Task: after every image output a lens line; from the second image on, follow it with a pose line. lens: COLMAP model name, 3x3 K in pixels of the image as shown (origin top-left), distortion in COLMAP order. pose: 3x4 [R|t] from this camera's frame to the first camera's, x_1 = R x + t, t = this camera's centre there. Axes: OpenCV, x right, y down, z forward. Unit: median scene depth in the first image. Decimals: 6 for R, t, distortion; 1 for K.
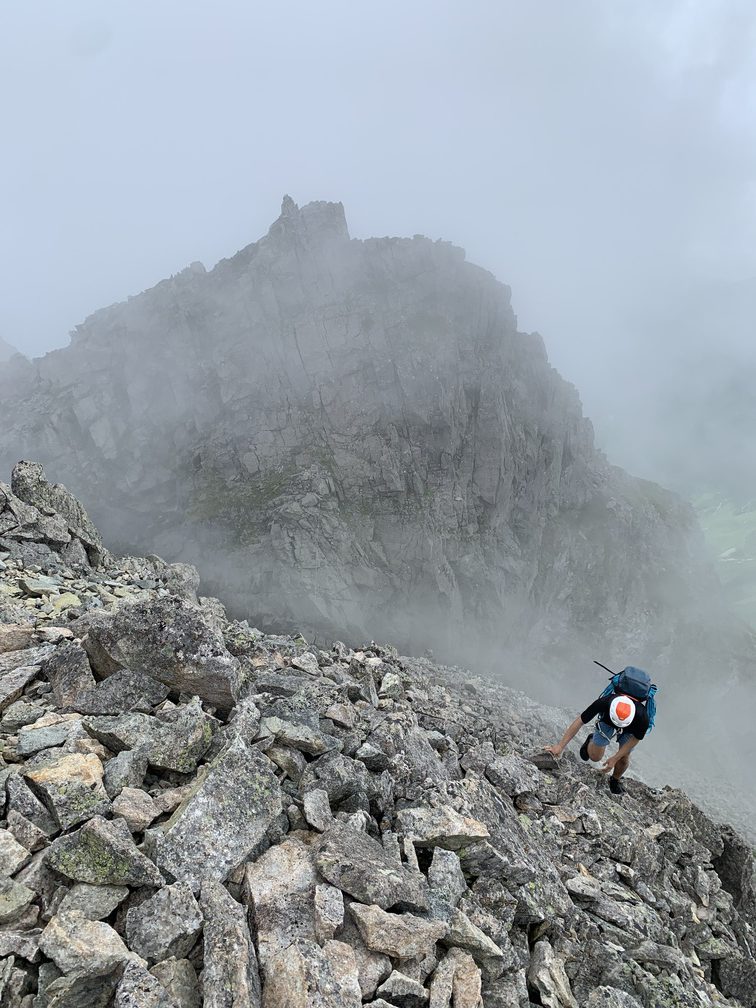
lens RADIAL K [[769.0, 0, 379.8], [0, 769.0, 467.2], [0, 0, 1]] dist [0.093928, -0.185135]
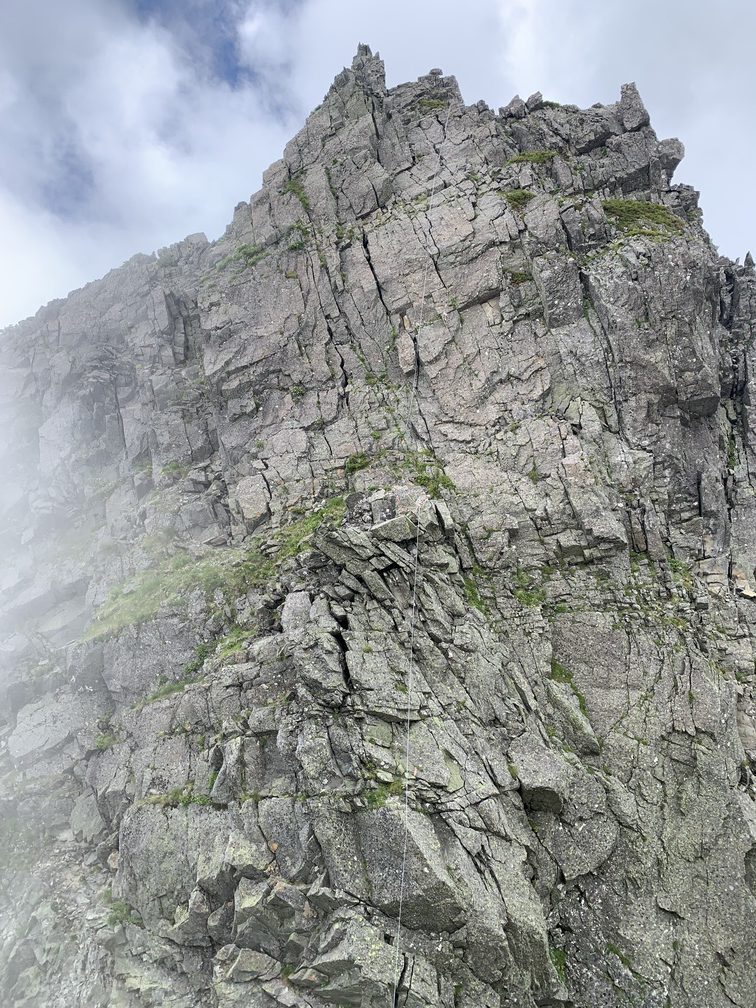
lens RADIAL K [[769.0, 0, 379.8], [0, 769.0, 467.2], [0, 0, 1]] dist [0.093928, -0.185135]
pose [[0.998615, 0.004097, -0.052457, -0.073886], [-0.026636, 0.899143, -0.436844, 0.172205], [0.045377, 0.437636, 0.898006, 0.619526]]
